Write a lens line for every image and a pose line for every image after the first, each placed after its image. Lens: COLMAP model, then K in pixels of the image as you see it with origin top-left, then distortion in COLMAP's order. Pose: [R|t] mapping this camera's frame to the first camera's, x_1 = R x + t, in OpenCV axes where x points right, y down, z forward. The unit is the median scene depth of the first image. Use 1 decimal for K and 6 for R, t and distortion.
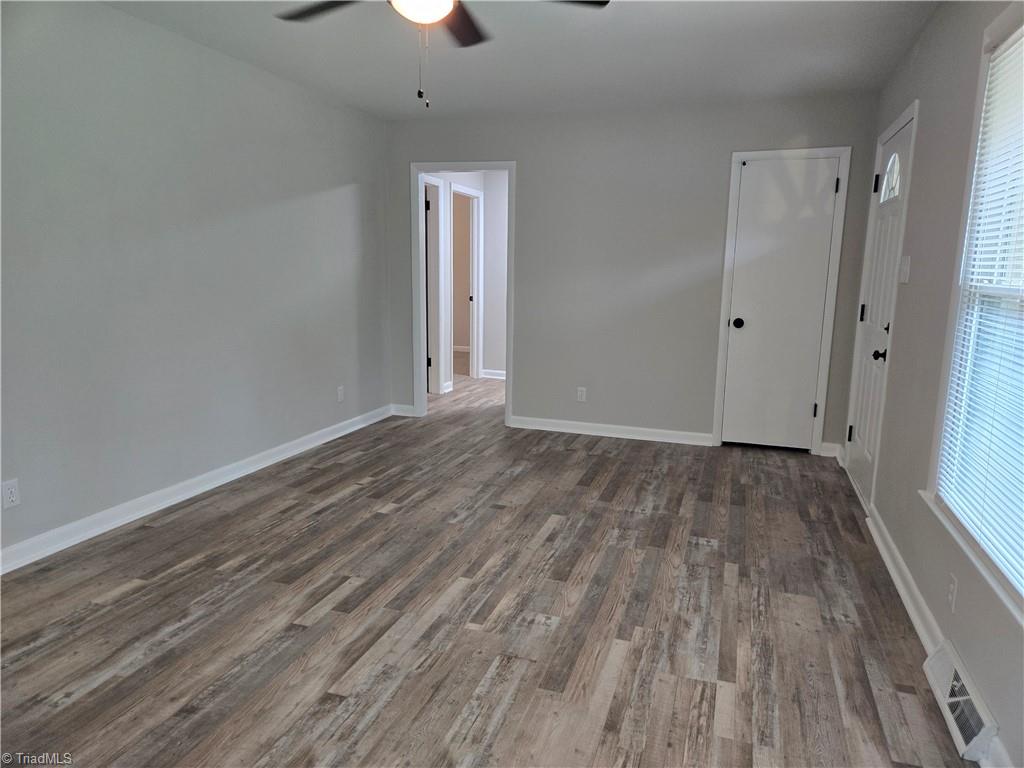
lens RADIAL K [[686.0, 0, 515.4], [0, 686.0, 383.1], [0, 0, 1]] dist [0.063561, -0.054400]
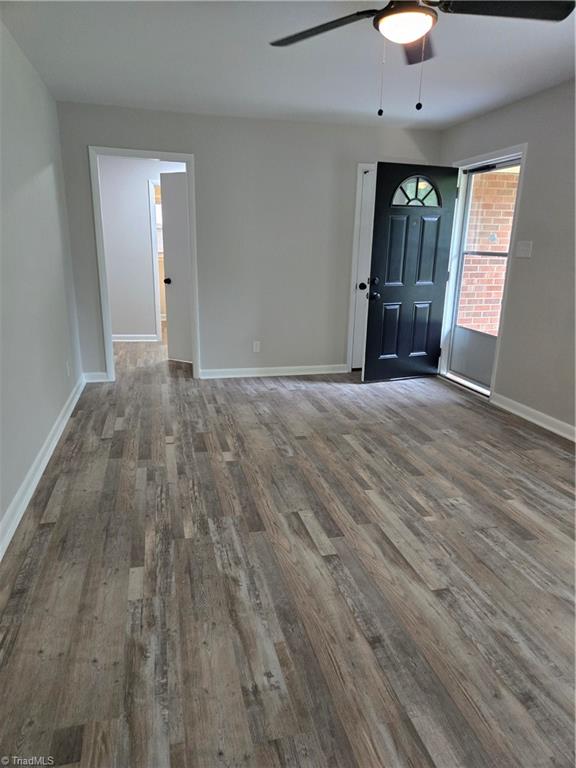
lens RADIAL K [[514.5, 0, 283.7], [0, 514.5, 383.7], [0, 0, 1]] dist [0.063561, -0.054400]
pose [[0.850632, -0.140748, 0.506573, -0.639591], [0.089337, 0.988184, 0.124545, -0.054567], [-0.518116, -0.060686, 0.853155, 0.230731]]
